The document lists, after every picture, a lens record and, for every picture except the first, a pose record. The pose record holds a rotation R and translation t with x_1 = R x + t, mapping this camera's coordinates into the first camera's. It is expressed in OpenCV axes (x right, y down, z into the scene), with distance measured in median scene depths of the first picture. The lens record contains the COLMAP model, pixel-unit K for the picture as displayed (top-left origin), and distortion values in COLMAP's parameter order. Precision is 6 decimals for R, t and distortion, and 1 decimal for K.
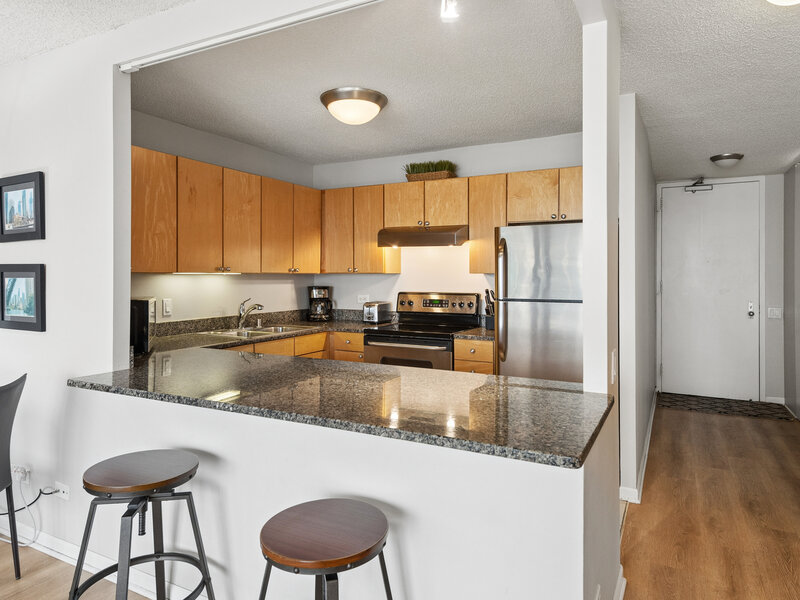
lens RADIAL K [[529.1, 0, 397.3], [0, 529.1, 276.1], [0, 0, 1]] dist [0.037463, -0.014188]
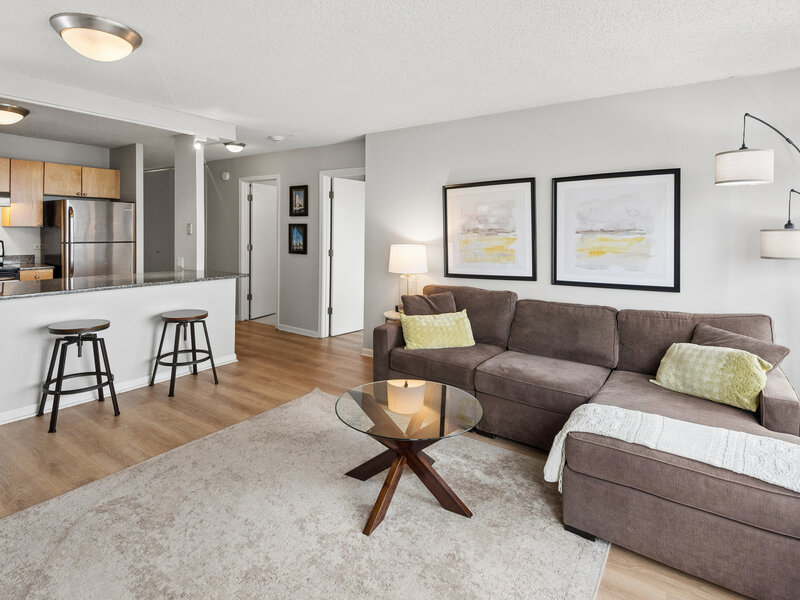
lens RADIAL K [[426.9, 0, 402.0], [0, 426.9, 243.1], [0, 0, 1]] dist [0.037070, -0.021847]
pose [[0.117999, -0.029475, 0.992576, -0.924506], [-0.015786, 0.999377, 0.031553, -0.012734], [-0.992888, -0.019392, 0.117461, -0.197442]]
